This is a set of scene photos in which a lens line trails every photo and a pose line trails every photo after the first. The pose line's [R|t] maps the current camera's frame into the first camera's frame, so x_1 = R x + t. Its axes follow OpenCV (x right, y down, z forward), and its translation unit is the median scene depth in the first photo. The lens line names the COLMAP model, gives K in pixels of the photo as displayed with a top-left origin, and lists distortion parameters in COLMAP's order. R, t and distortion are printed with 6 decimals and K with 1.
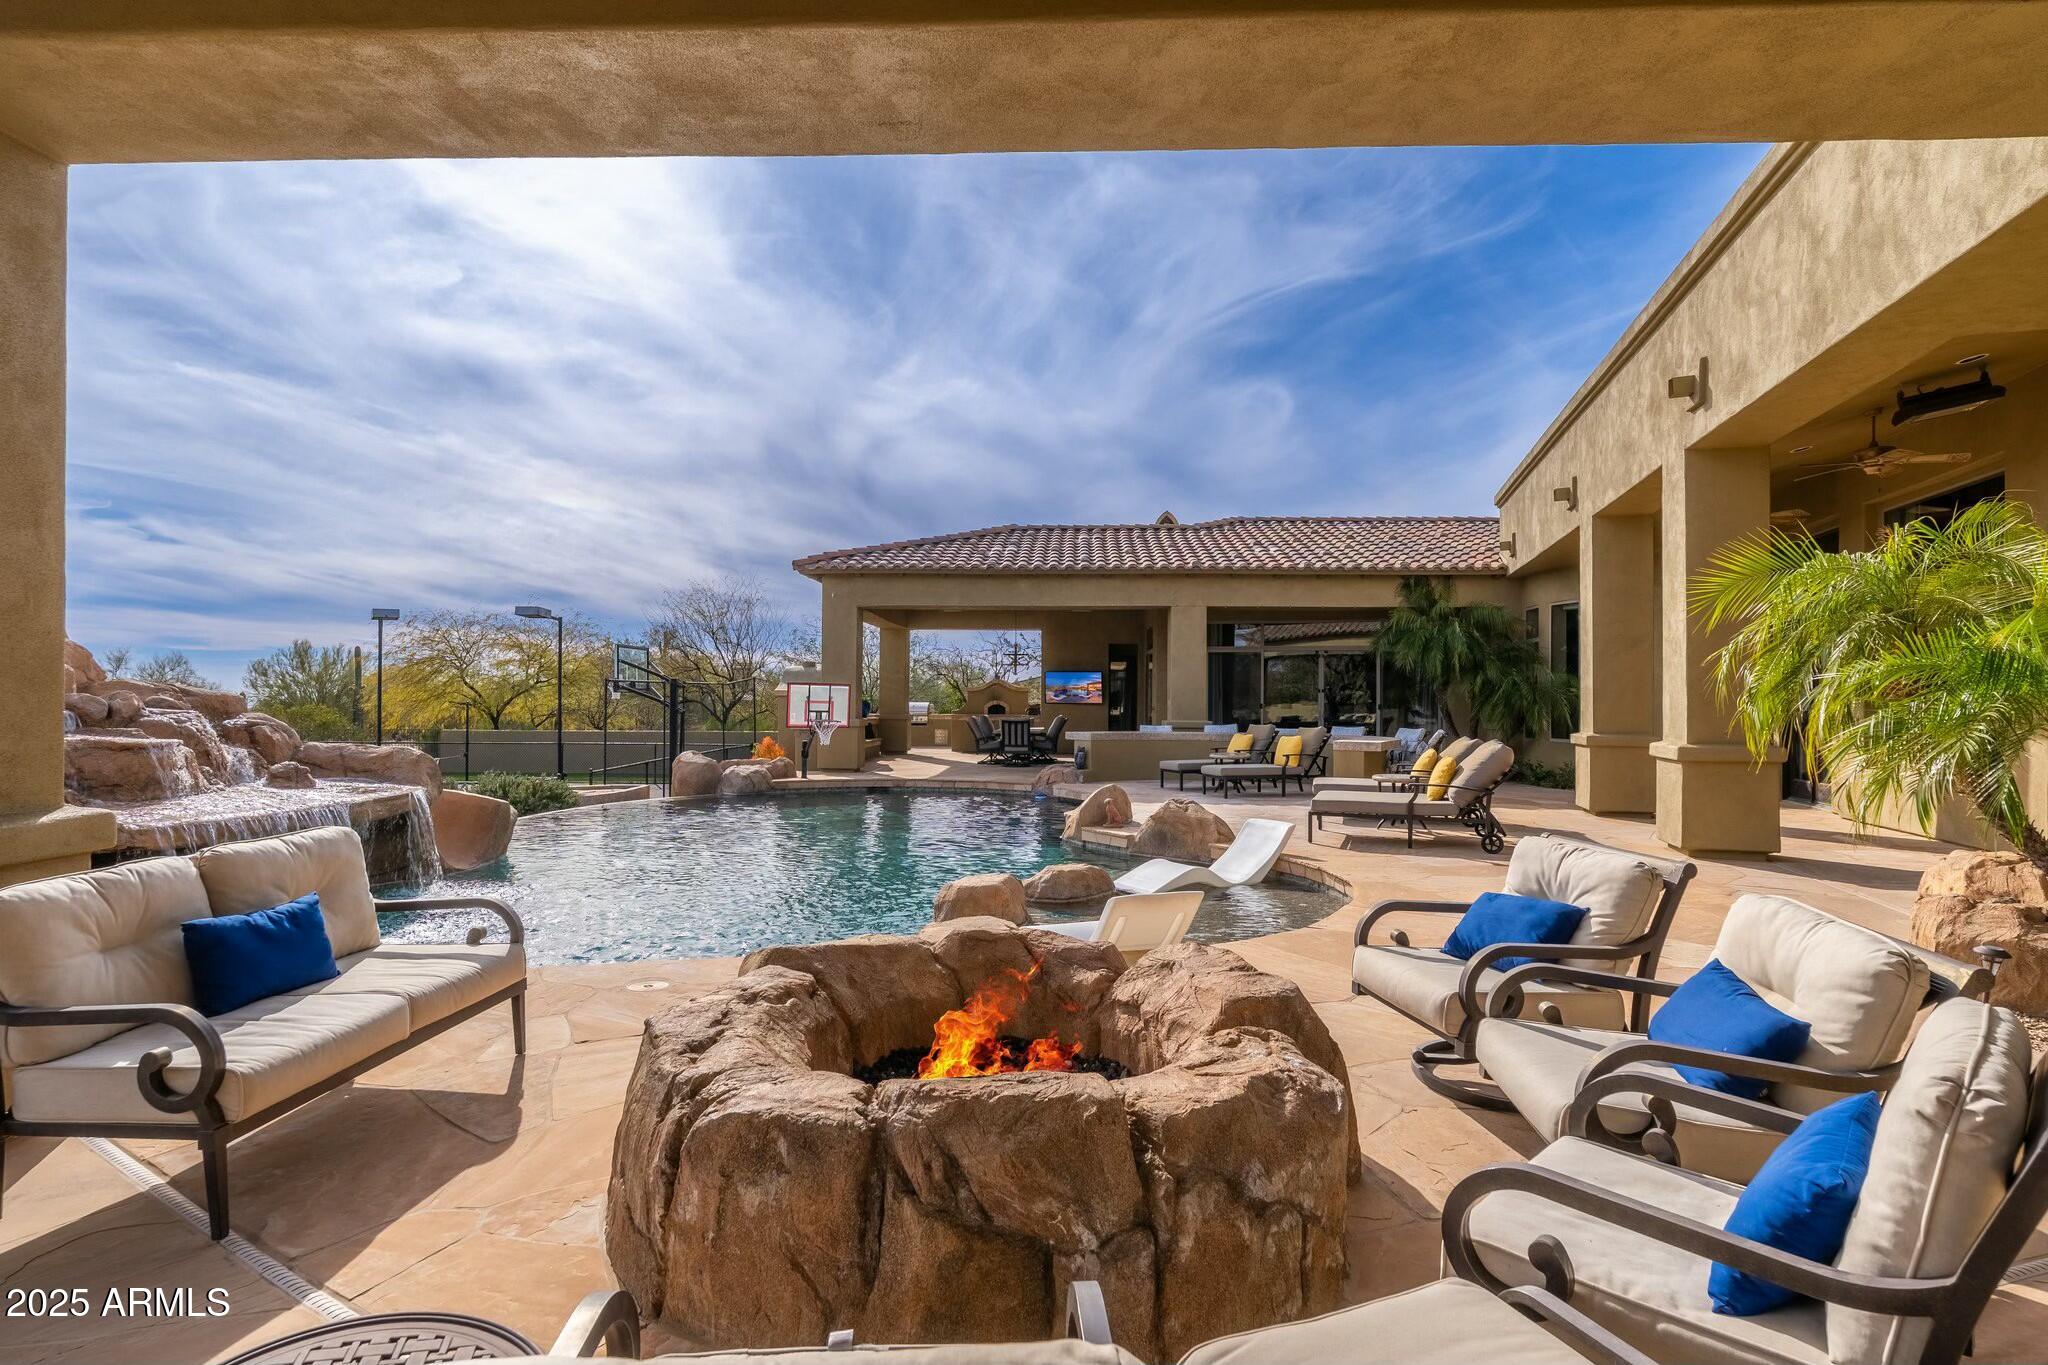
lens RADIAL K [[1046.8, 0, 1027.1], [0, 1046.8, 681.0], [0, 0, 1]] dist [0.014573, -0.000901]
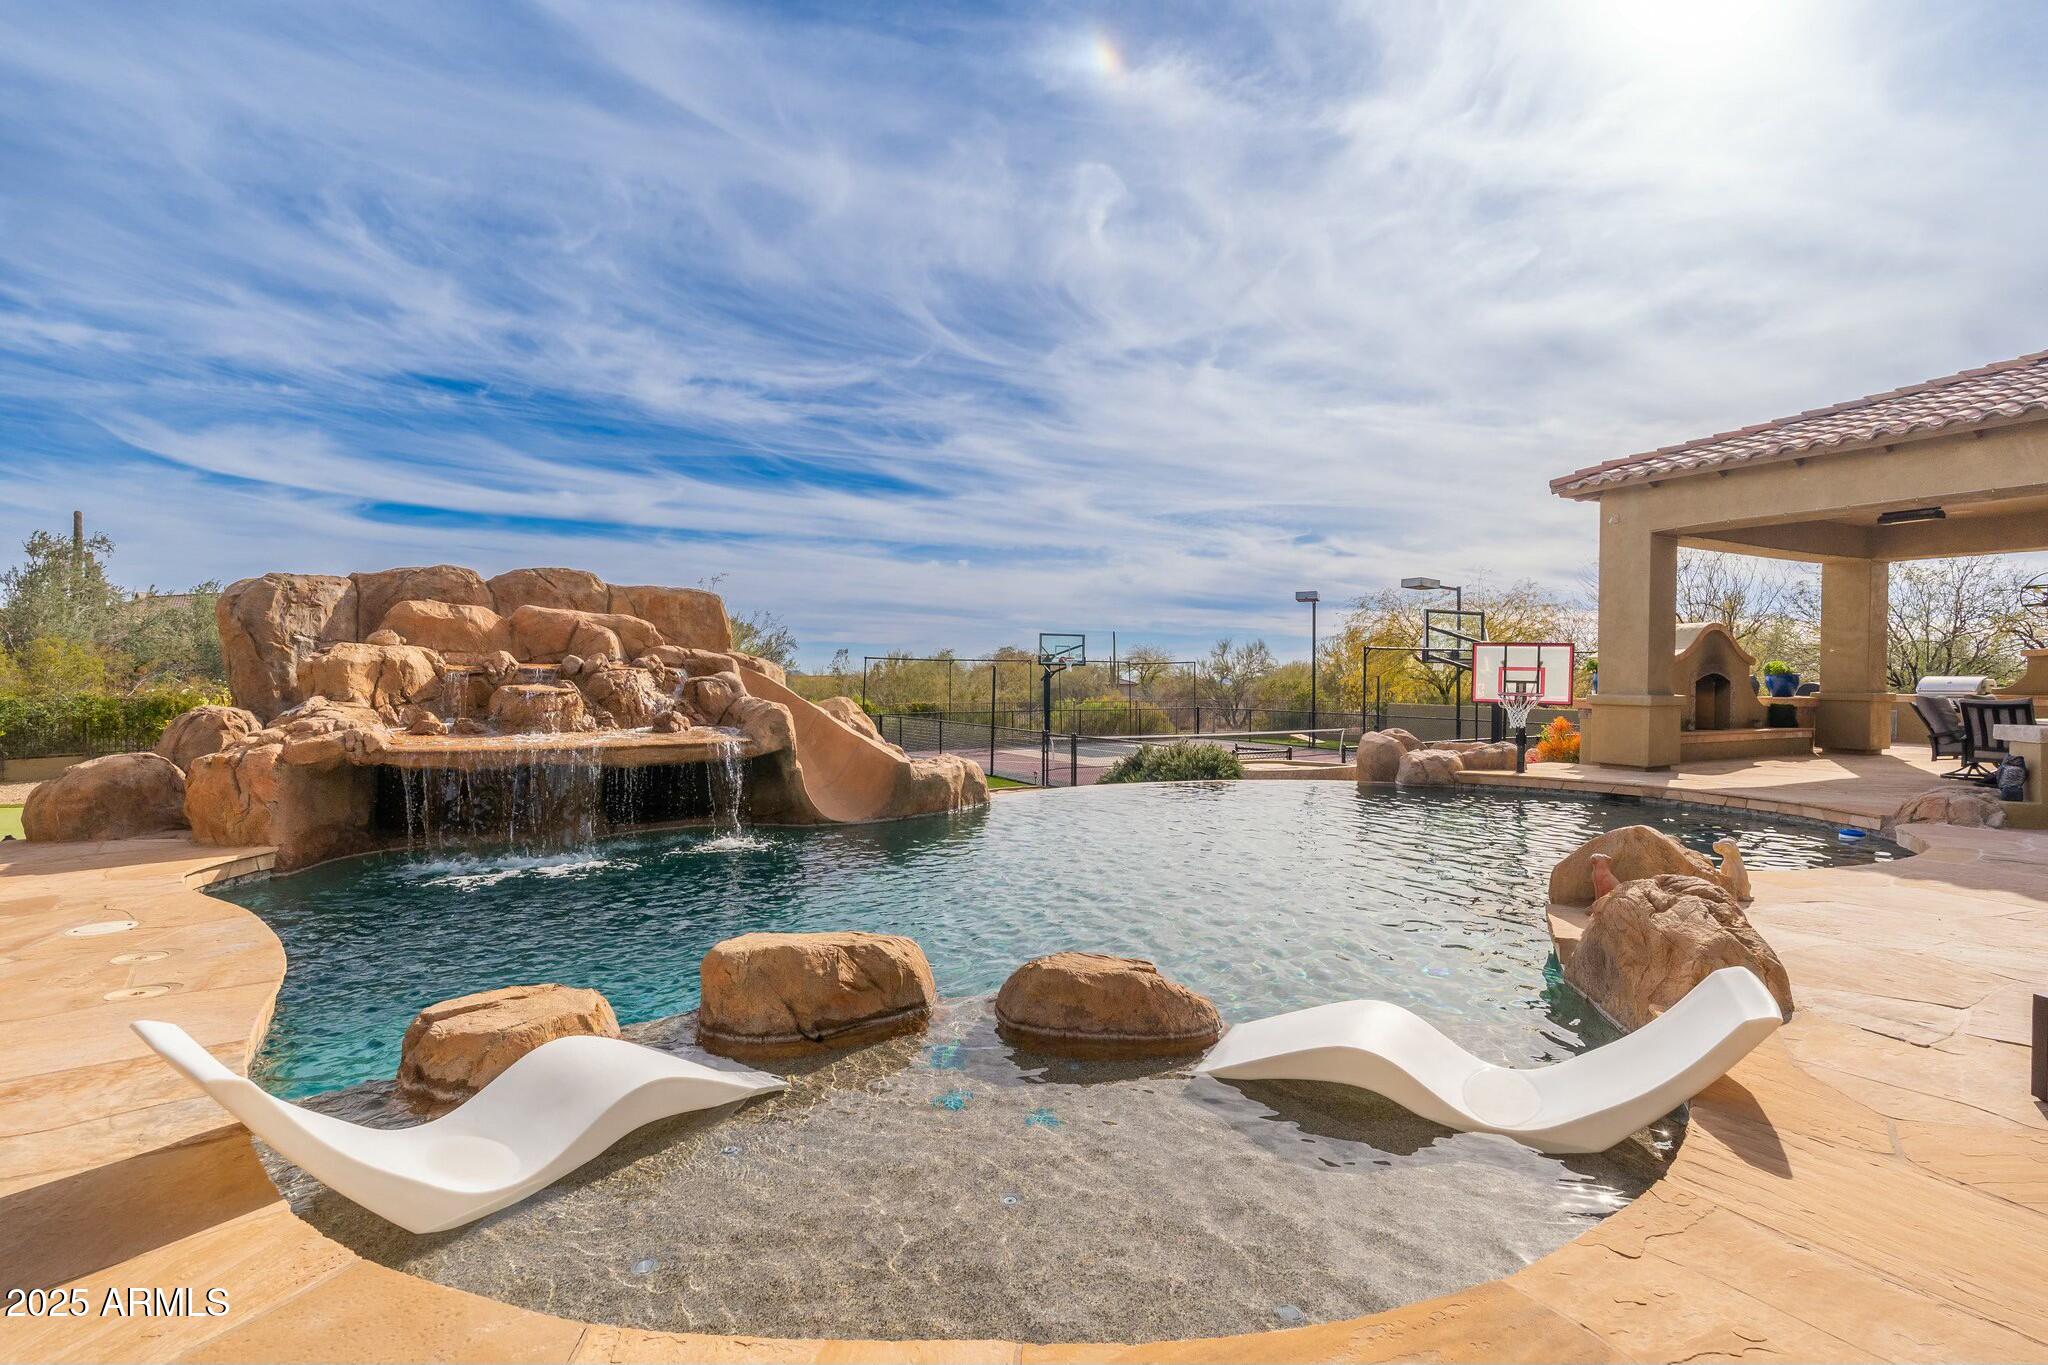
lens RADIAL K [[983.8, 0, 1020.2], [0, 983.8, 696.2], [0, 0, 1]] dist [-0.002144, 0.000821]
pose [[0.504022, 0.016487, -0.863533, 0.199243], [0.013065, 0.999558, 0.026709, 0.015064], [0.863592, -0.024745, 0.503584, 0.329387]]
